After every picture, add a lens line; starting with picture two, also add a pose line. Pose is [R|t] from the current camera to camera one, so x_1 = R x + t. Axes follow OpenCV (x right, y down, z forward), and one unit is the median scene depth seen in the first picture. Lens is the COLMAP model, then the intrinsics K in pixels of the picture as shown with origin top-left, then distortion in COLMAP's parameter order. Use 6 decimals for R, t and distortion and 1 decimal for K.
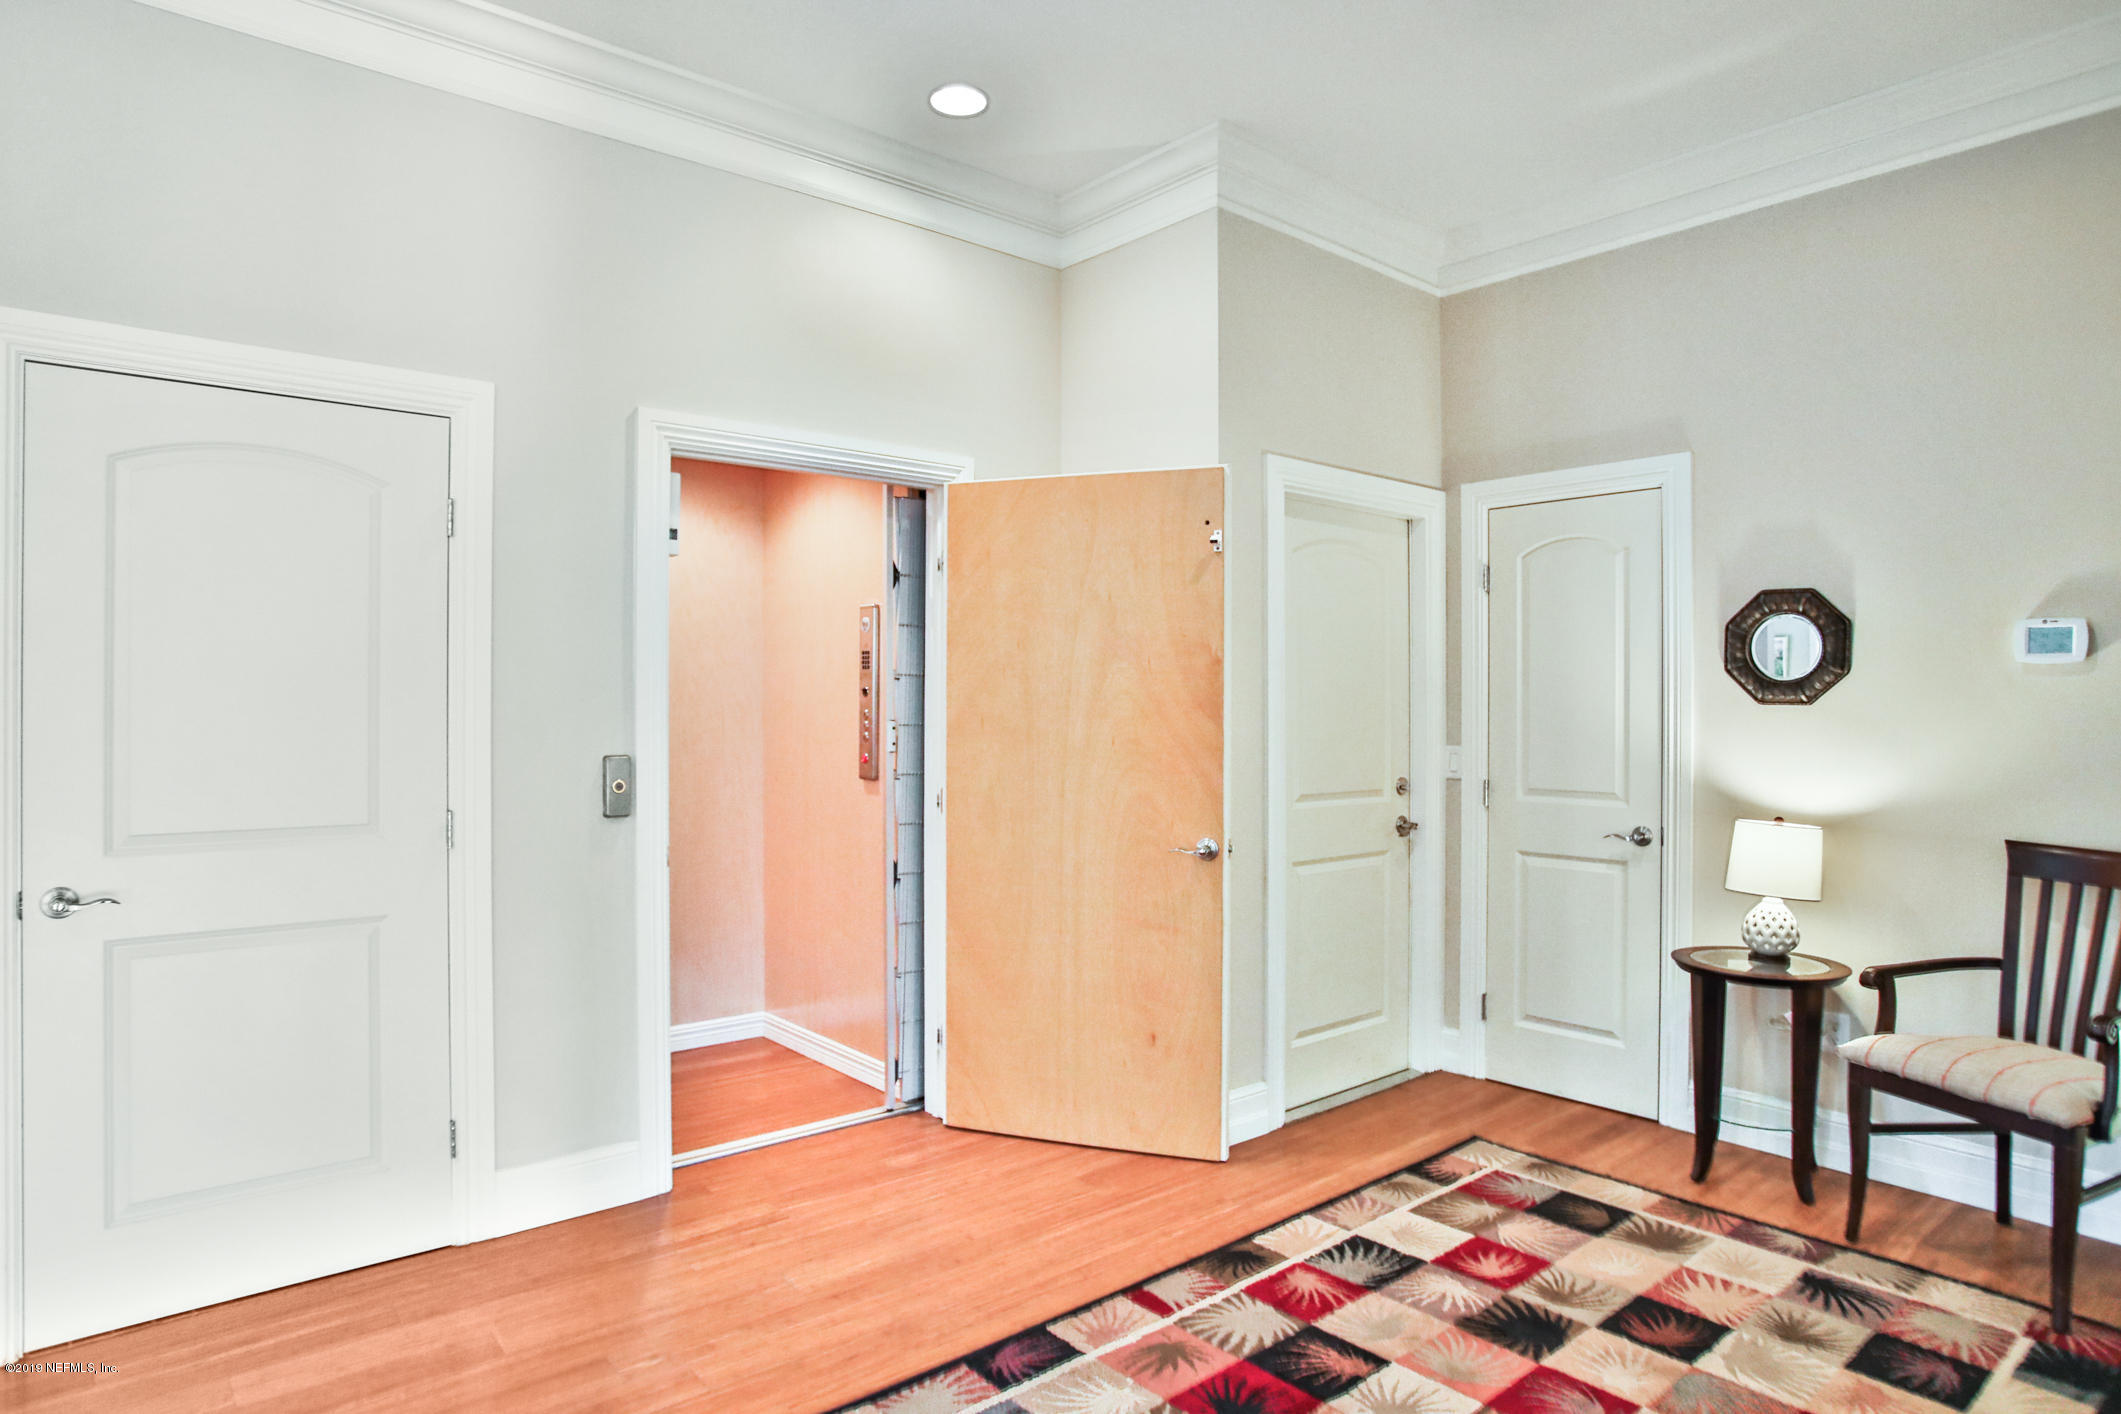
lens RADIAL K [[1220.5, 0, 1037.7], [0, 1220.5, 705.9], [0, 0, 1]] dist [-0.053716, 0.028789]
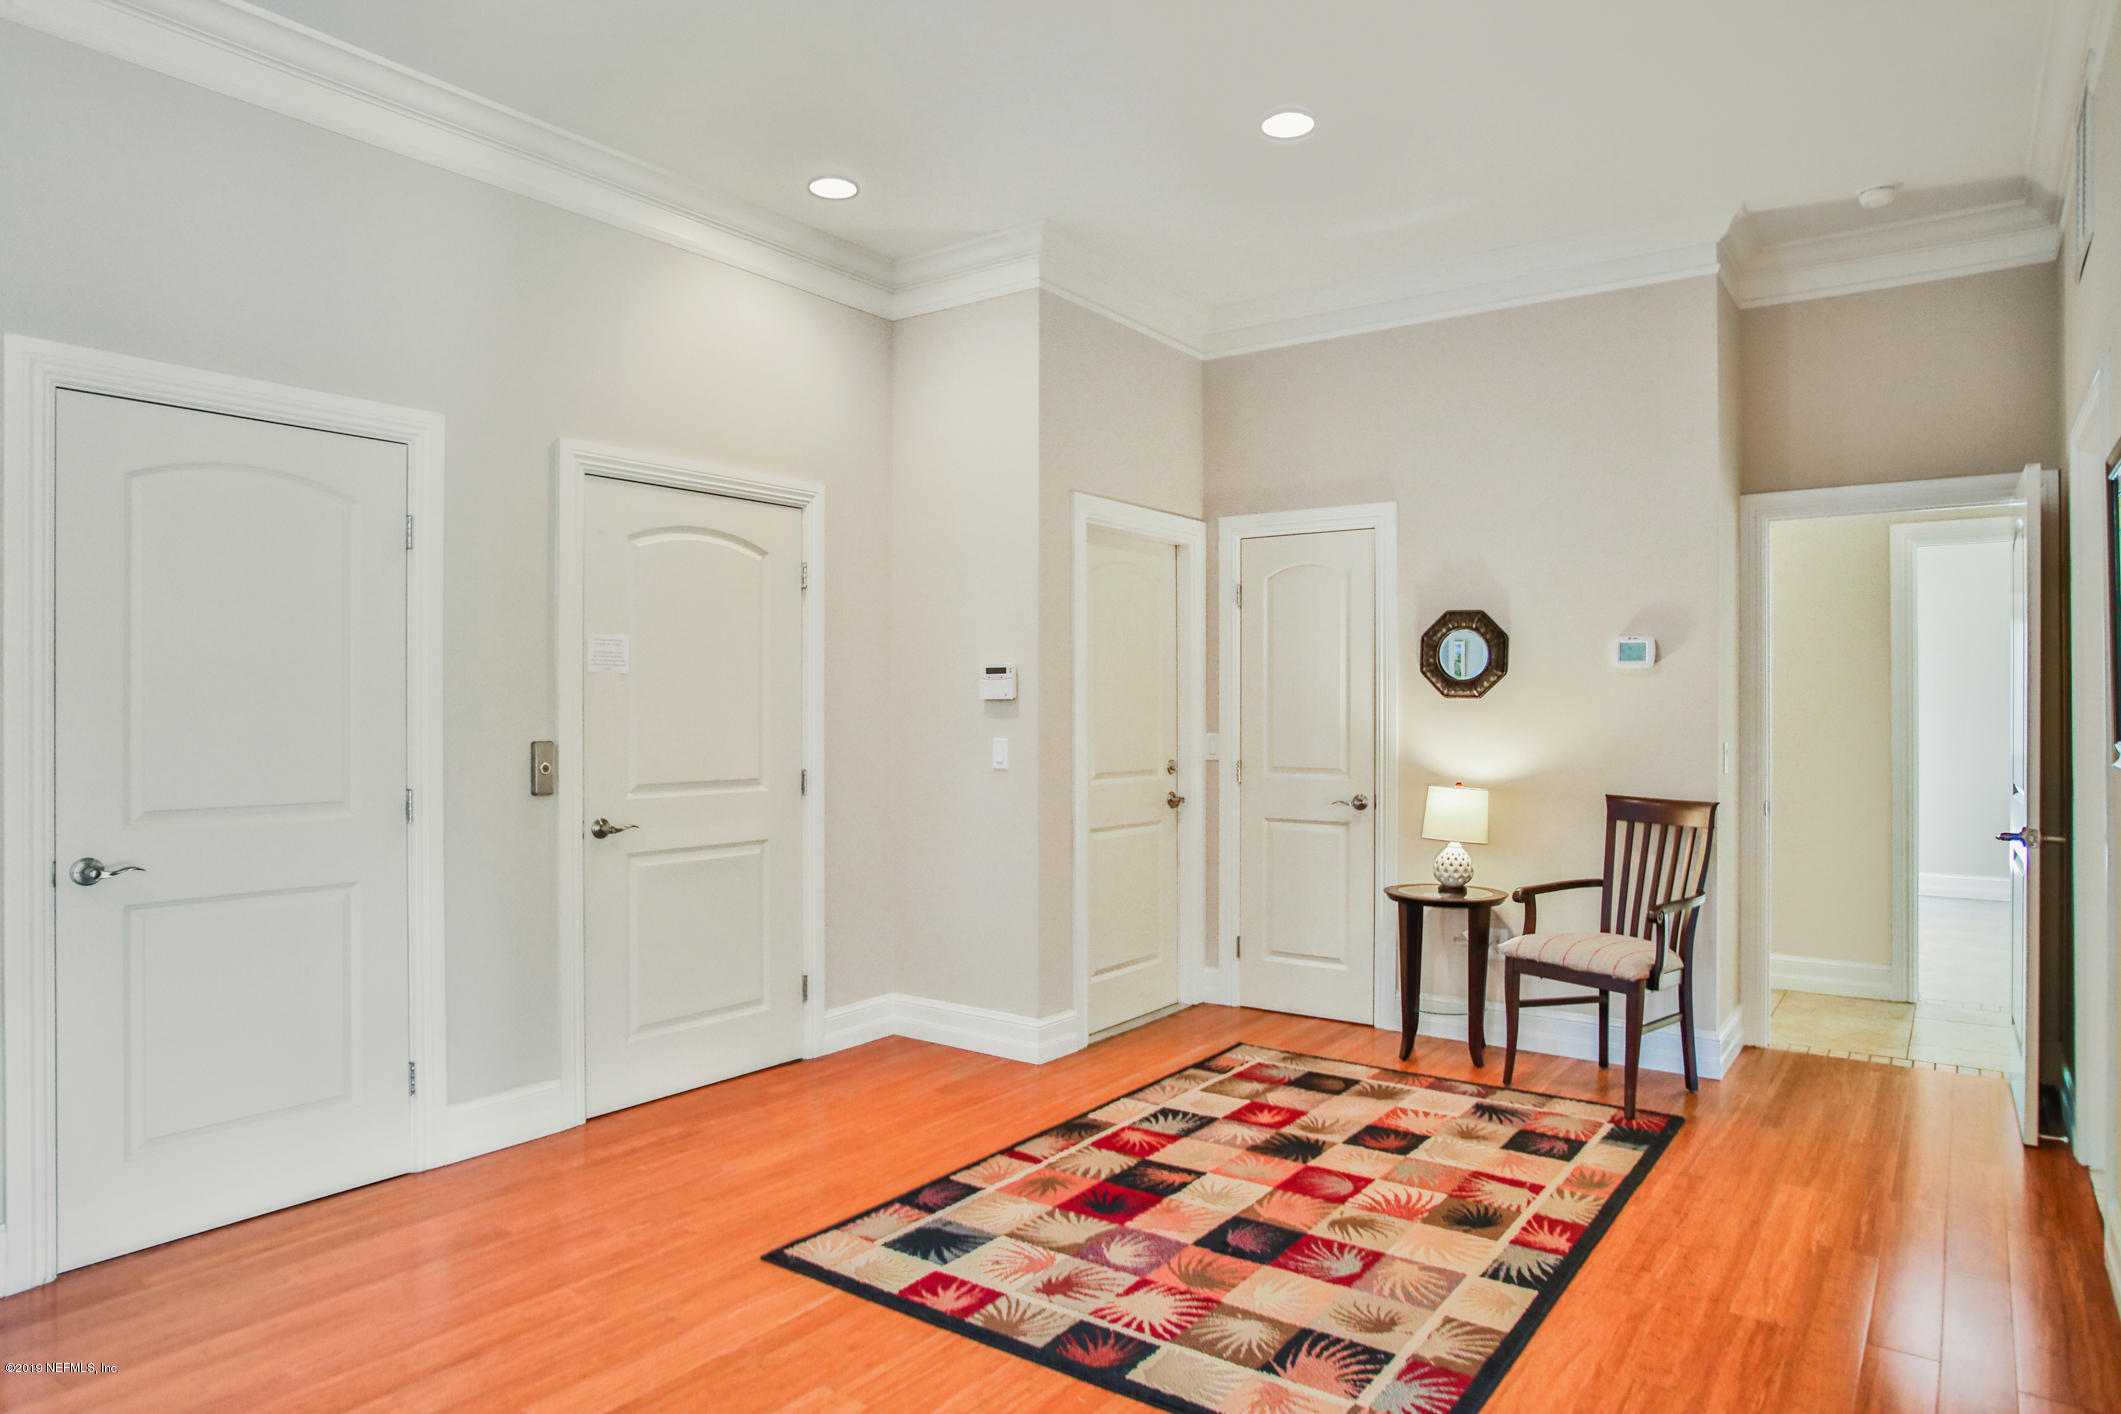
lens RADIAL K [[1246.5, 0, 1051.6], [0, 1246.5, 701.1], [0, 0, 1]] dist [-0.034036, 0.010191]
pose [[0.972072, -0.000052, 0.234682, -0.160378], [0.000516, 0.999998, -0.001915, 0.005203], [-0.234681, 0.001982, 0.972070, -0.259073]]
